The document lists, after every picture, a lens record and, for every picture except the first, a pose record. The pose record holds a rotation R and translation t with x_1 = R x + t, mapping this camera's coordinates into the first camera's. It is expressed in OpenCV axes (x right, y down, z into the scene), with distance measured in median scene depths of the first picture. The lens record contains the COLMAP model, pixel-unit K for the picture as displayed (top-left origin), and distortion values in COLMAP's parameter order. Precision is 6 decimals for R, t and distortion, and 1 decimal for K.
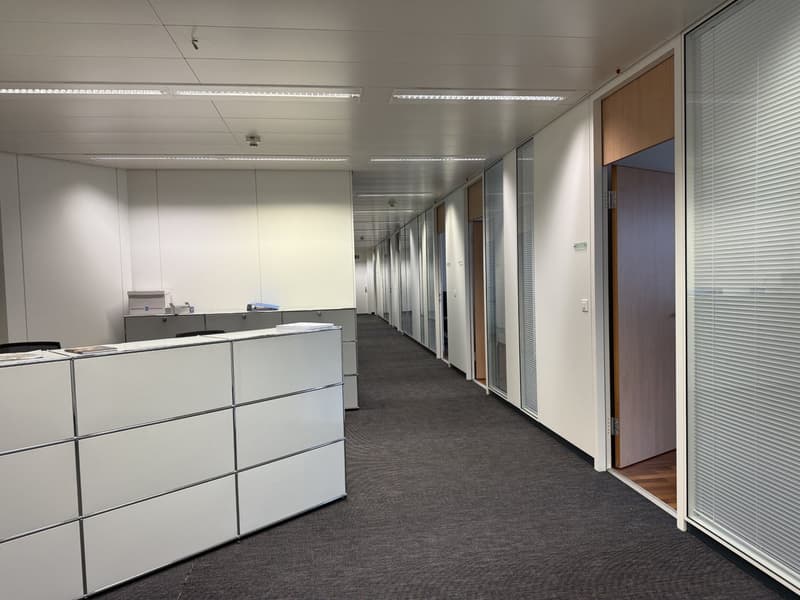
lens RADIAL K [[560.5, 0, 400.0], [0, 560.5, 300.0], [0, 0, 1]] dist [-0.002054, 0.002891]
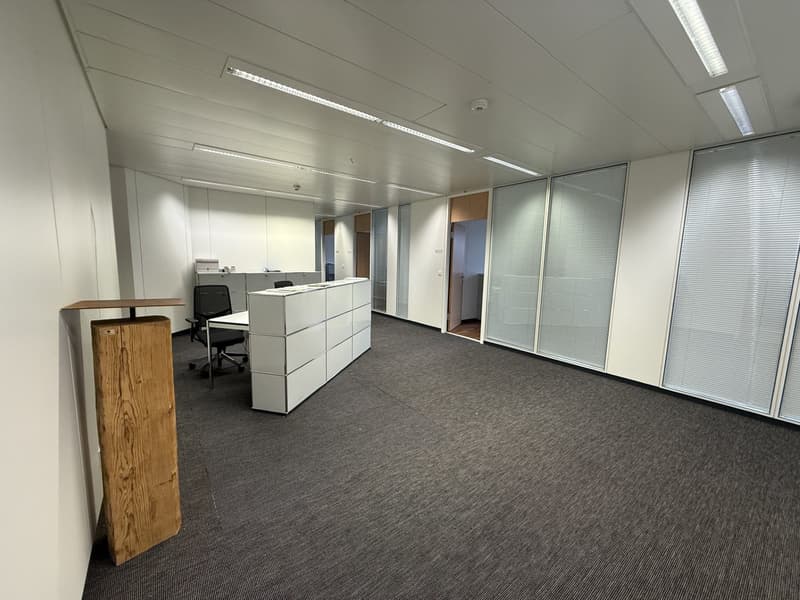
lens RADIAL K [[315.9, 0, 400.0], [0, 315.9, 300.0], [0, 0, 1]] dist [-0.000732, 0.000041]
pose [[0.866622, -0.016008, 0.498709, -0.589849], [-0.030426, 0.995930, 0.084840, 0.012272], [-0.498037, -0.088698, 0.862608, -0.229832]]
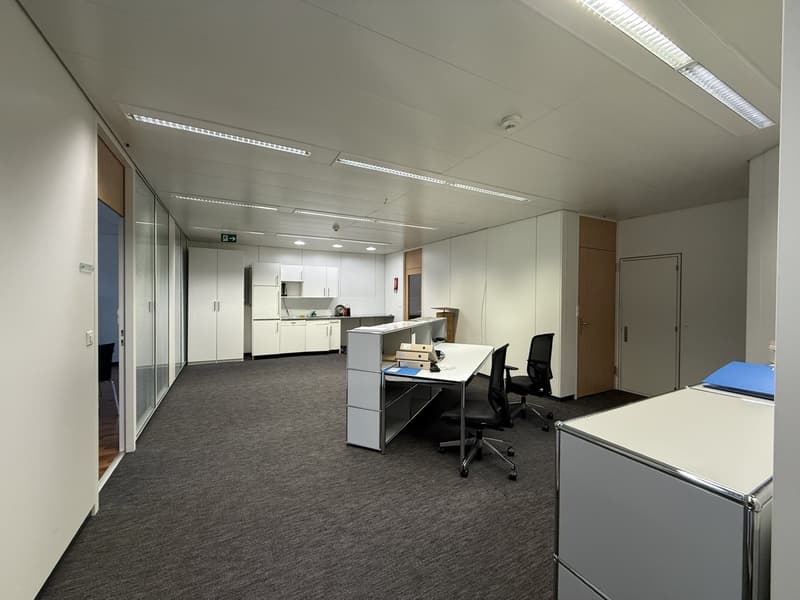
lens RADIAL K [[315.9, 0, 400.0], [0, 315.9, 300.0], [0, 0, 1]] dist [-0.000732, 0.000041]
pose [[-0.934900, 0.020402, -0.354324, 0.054533], [0.001817, 0.998609, 0.052703, -0.071419], [0.354907, 0.048628, -0.933636, 1.576862]]
